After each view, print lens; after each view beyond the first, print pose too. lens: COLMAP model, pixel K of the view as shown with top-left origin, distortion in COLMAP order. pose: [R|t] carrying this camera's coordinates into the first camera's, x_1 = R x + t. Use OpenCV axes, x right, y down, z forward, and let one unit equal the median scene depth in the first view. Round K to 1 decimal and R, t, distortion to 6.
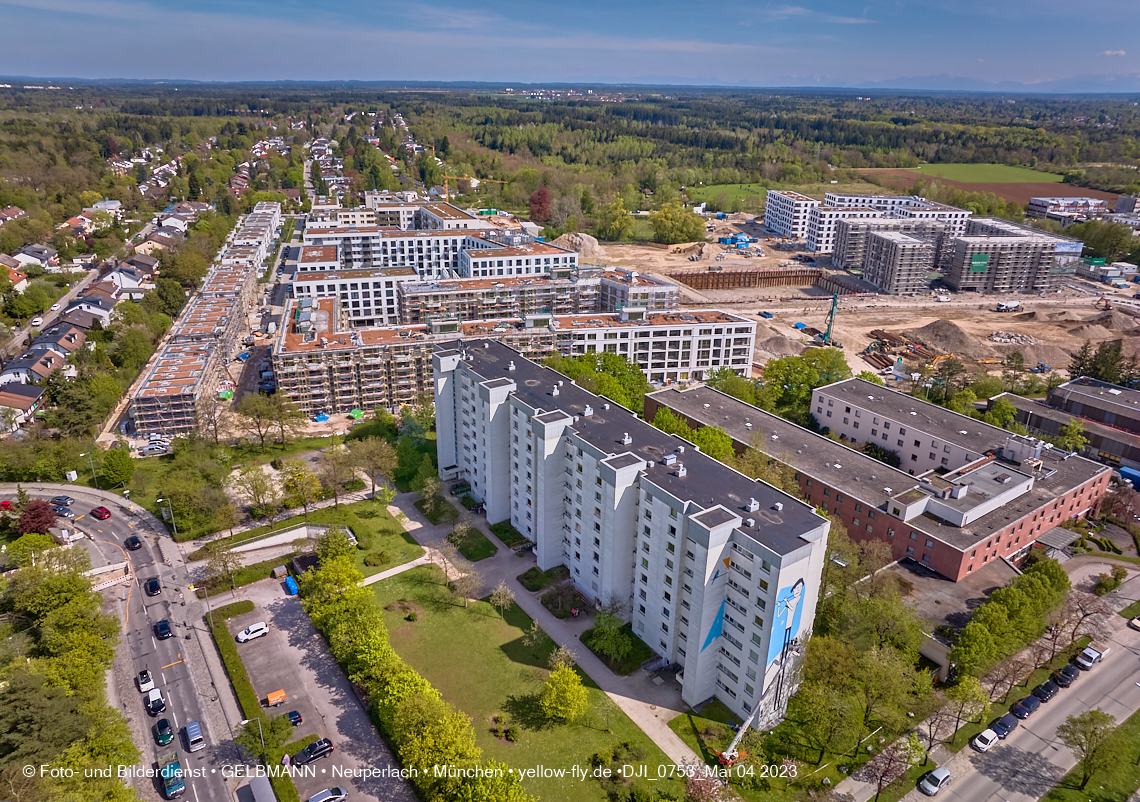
lens RADIAL K [[780.9, 0, 564.4], [0, 780.9, 376.2], [0, 0, 1]] dist [-0.017514, 0.003448]
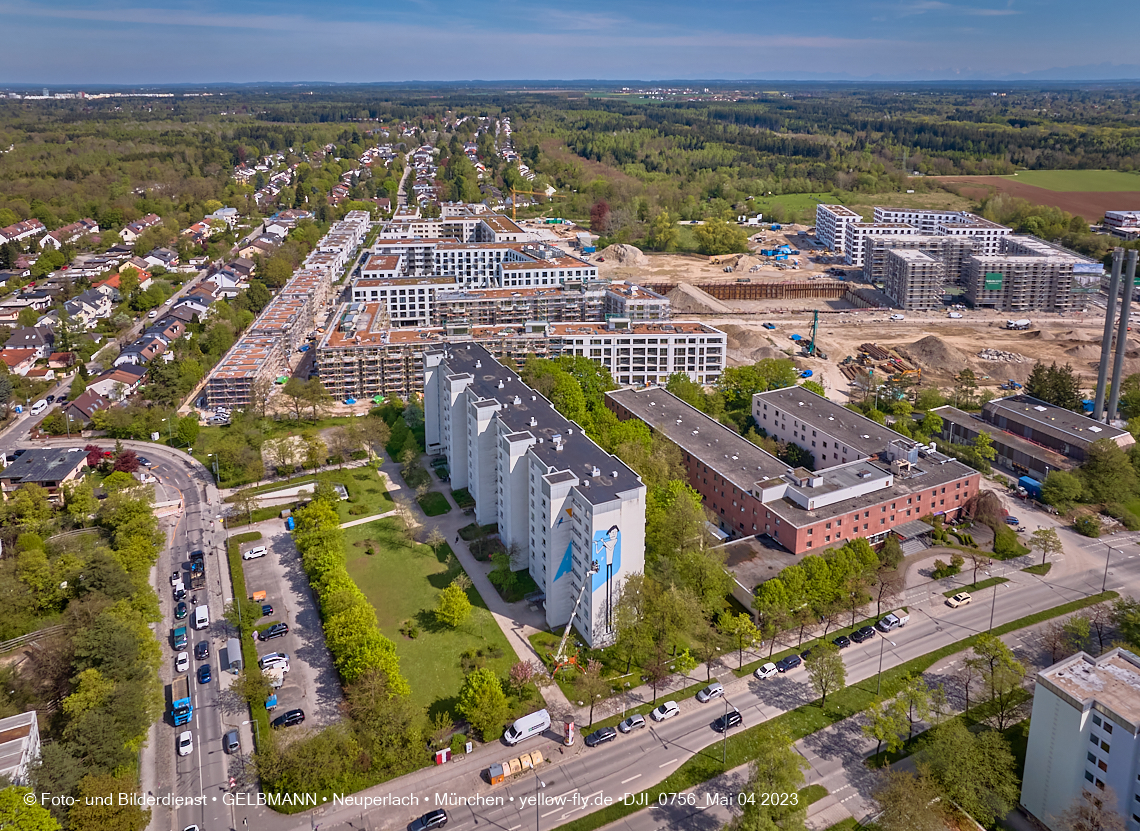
lens RADIAL K [[820.9, 0, 560.4], [0, 820.9, 231.6], [0, 0, 1]] dist [-0.008587, -0.006936]
pose [[0.988466, 0.012470, -0.150926, 0.151530], [-0.038853, 0.984129, -0.173149, 0.000655], [0.146372, 0.177016, 0.973263, -0.188457]]
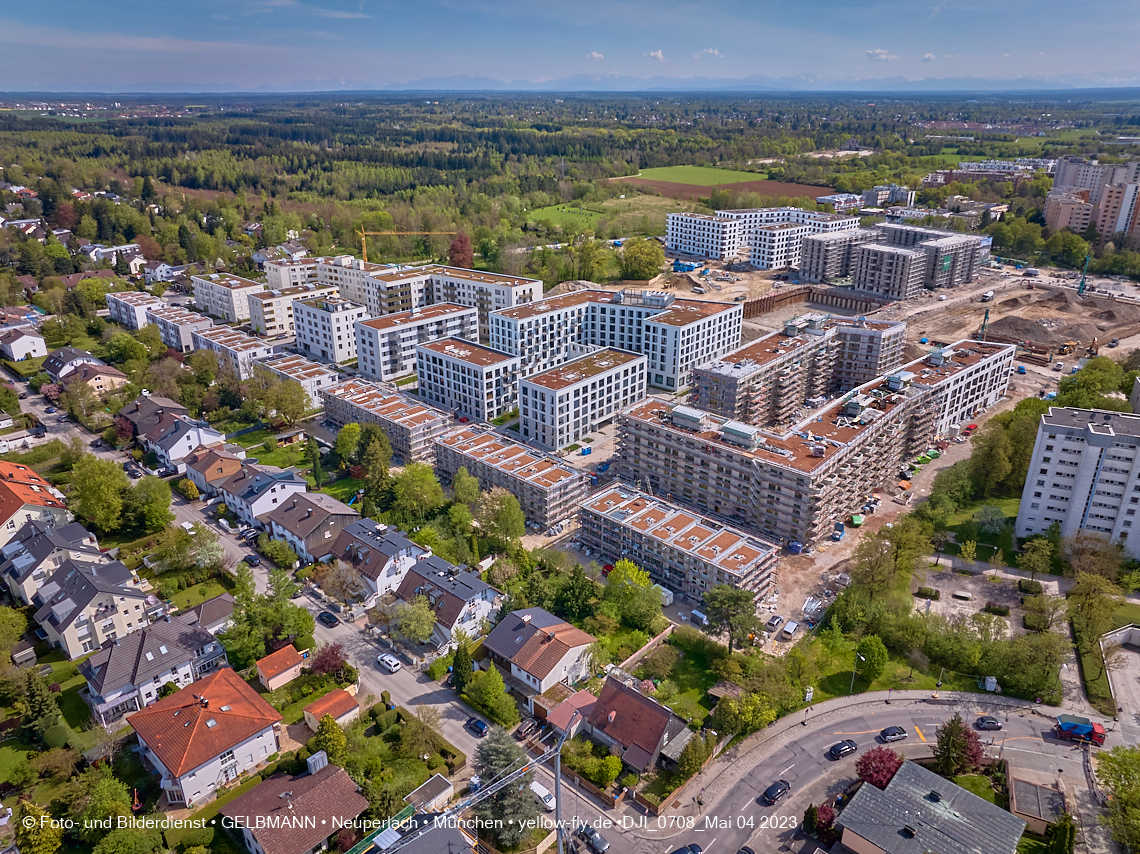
lens RADIAL K [[808.5, 0, 570.0], [0, 808.5, 427.0], [0, 0, 1]] dist [-0.014380, -0.007516]
pose [[0.848726, -0.218074, 0.481775, -0.716735], [0.198106, 0.975788, 0.092691, -0.153932], [-0.490324, 0.016773, 0.871379, 0.254960]]
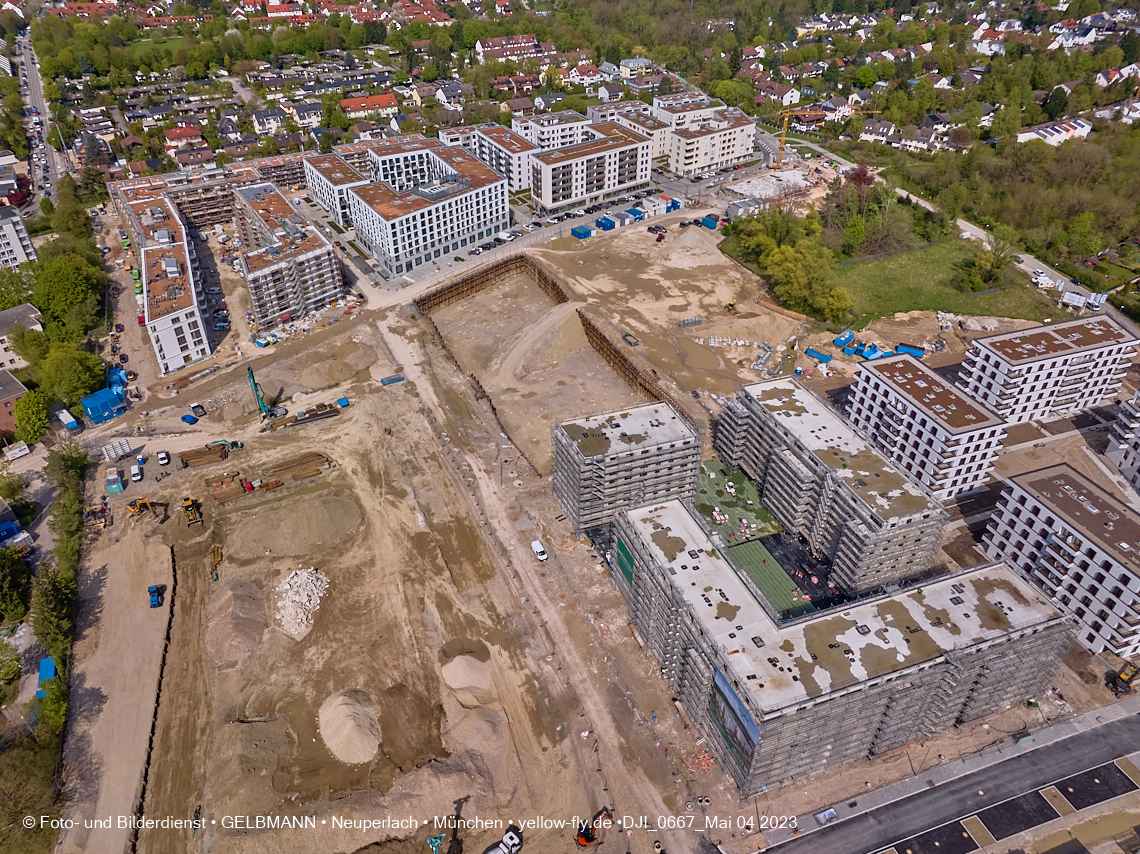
lens RADIAL K [[808.5, 0, 570.0], [0, 808.5, 427.0], [0, 0, 1]] dist [-0.014380, -0.007516]
pose [[0.248537, 0.557889, -0.791826, 1.036969], [-0.340708, 0.815588, 0.467690, -0.515701], [0.906724, 0.153543, 0.392781, 0.908361]]
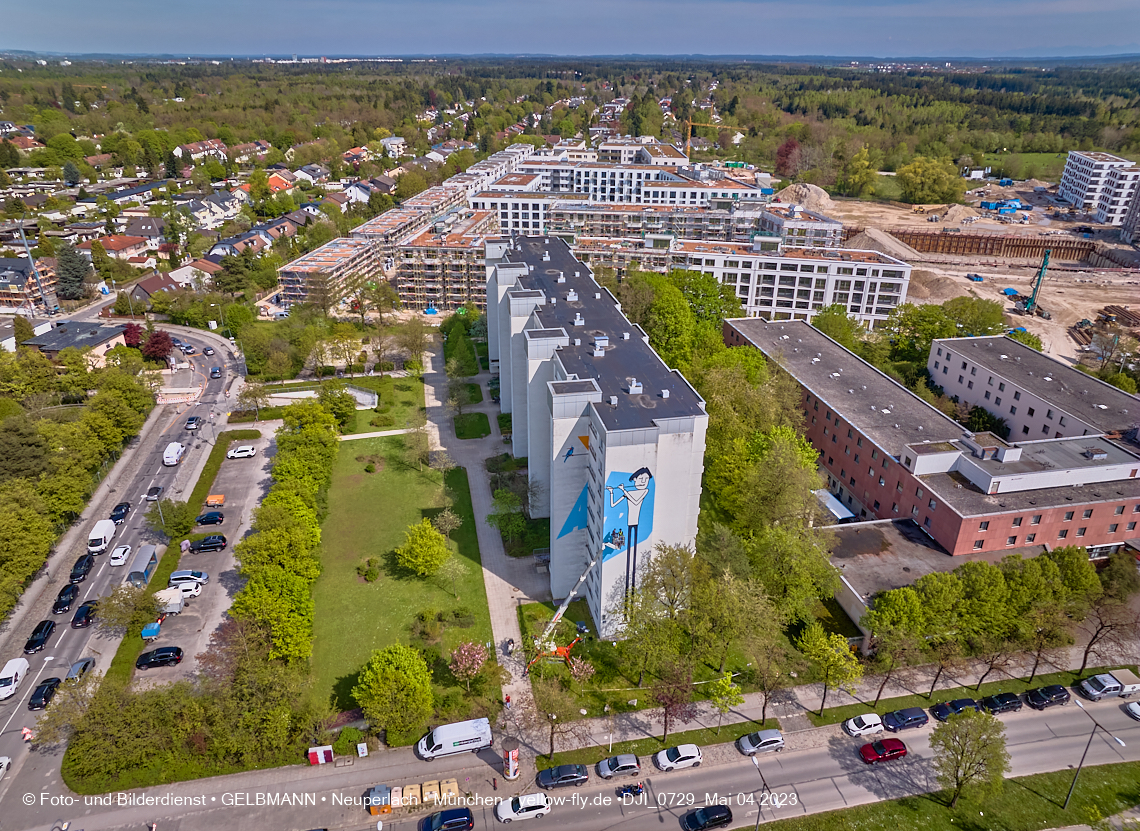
lens RADIAL K [[771.0, 0, 570.0], [0, 771.0, 415.5], [0, 0, 1]] dist [-0.016227, 0.001433]
pose [[0.920313, 0.160349, -0.356808, 0.187116], [-0.133183, 0.986072, 0.099621, 0.046584], [0.367813, -0.044162, 0.928851, 0.068049]]
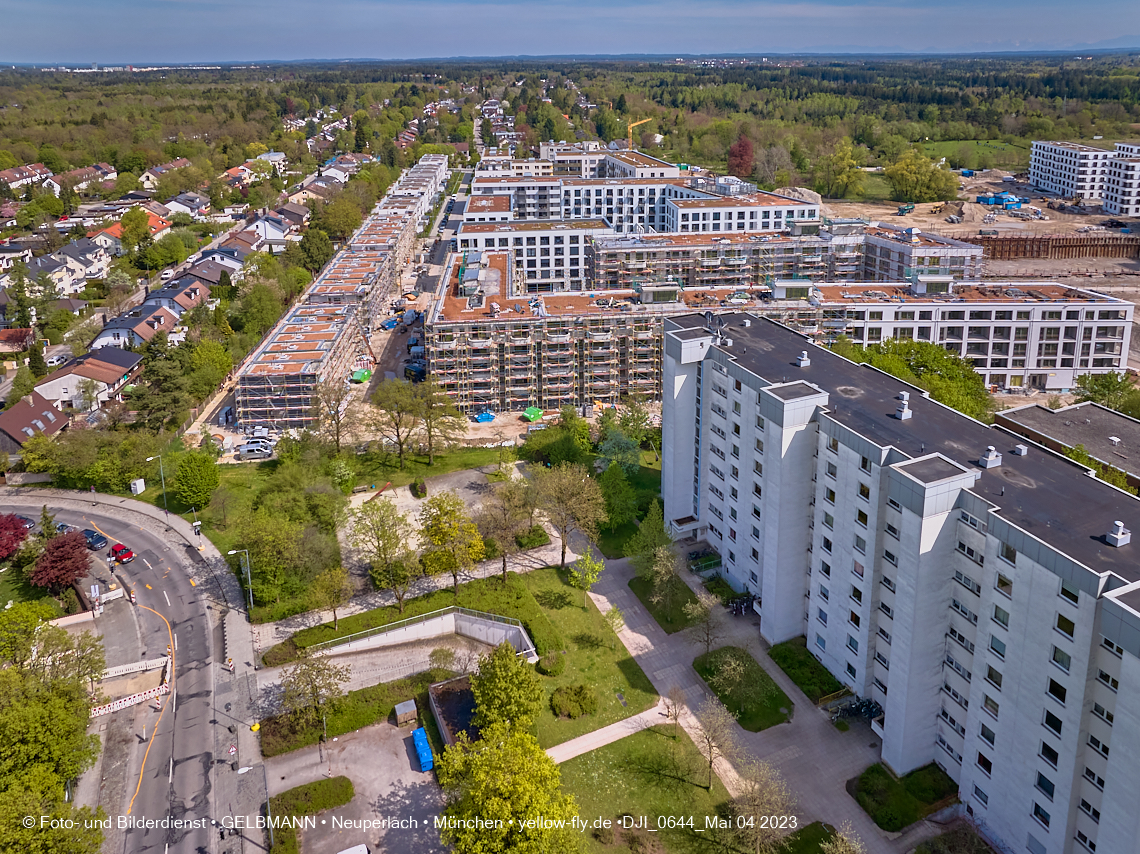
lens RADIAL K [[825.3, 0, 570.7], [0, 825.3, 212.8], [0, 0, 1]] dist [-0.010046, 0.000474]
pose [[0.981423, 0.014188, -0.191332, -0.070099], [-0.046861, 0.984785, -0.167342, -0.005369], [0.186046, 0.173199, 0.967155, 0.193357]]
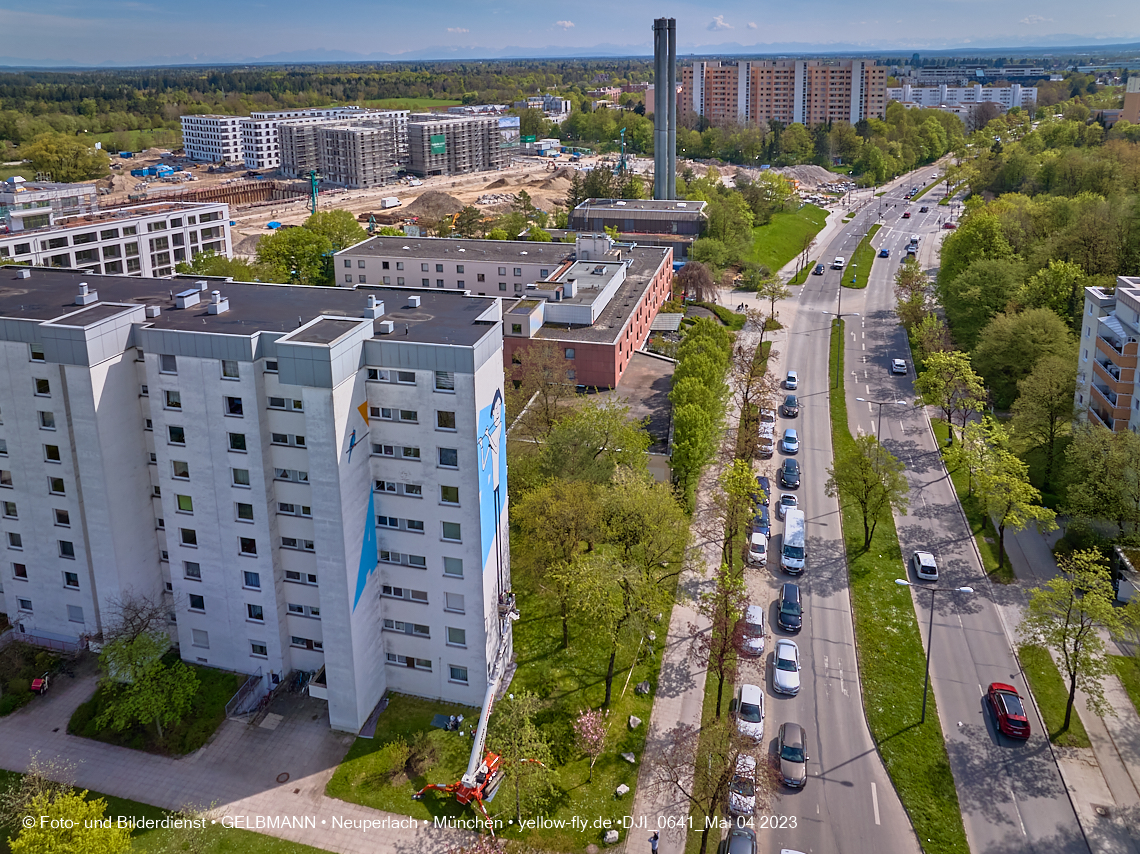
lens RADIAL K [[825.3, 0, 570.7], [0, 825.3, 212.8], [0, 0, 1]] dist [-0.010046, 0.000474]
pose [[0.752575, -0.151777, 0.640777, -0.008946], [0.261919, 0.961785, -0.079804, 0.071042], [-0.604177, 0.227890, 0.763568, 0.171196]]
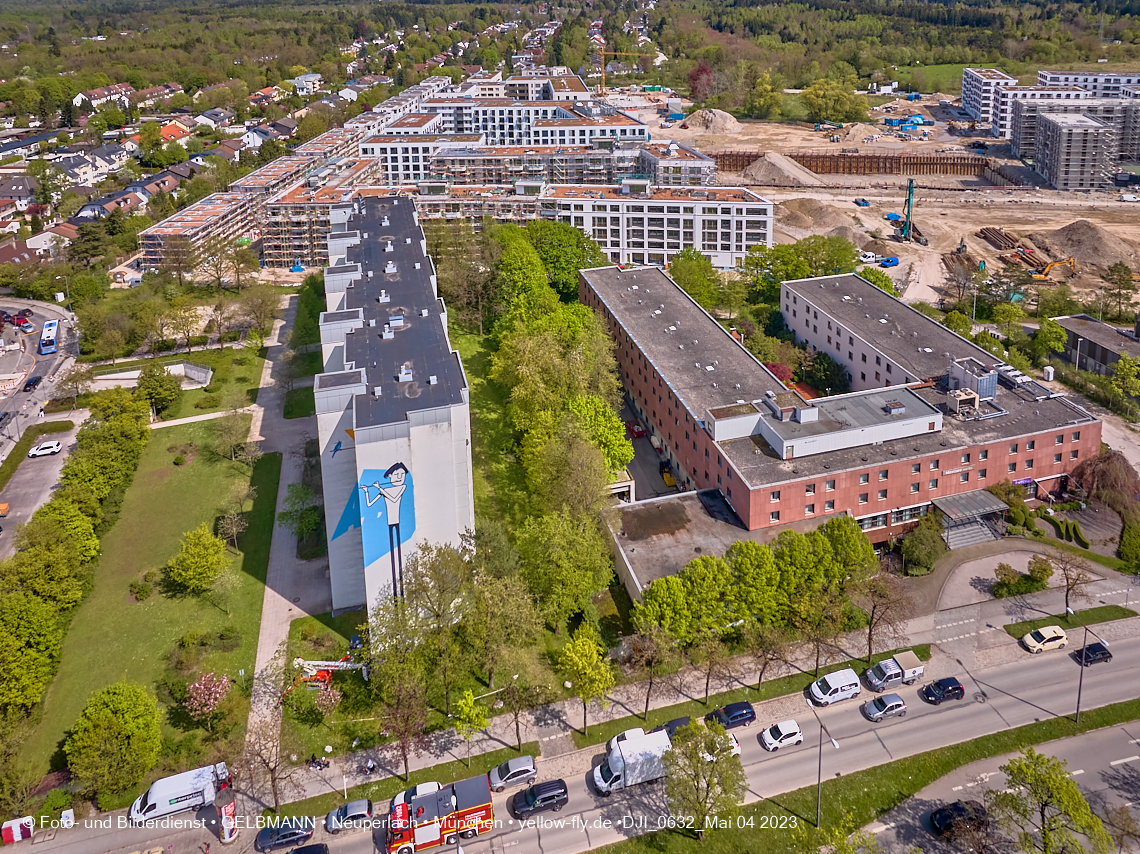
lens RADIAL K [[829.8, 0, 573.2], [0, 829.8, 129.6], [0, 0, 1]] dist [-0.005617, -0.003710]
pose [[0.942478, 0.027561, -0.333129, 0.278863], [-0.083809, 0.984246, -0.155679, 0.009233], [0.323590, 0.174643, 0.929940, 0.056848]]
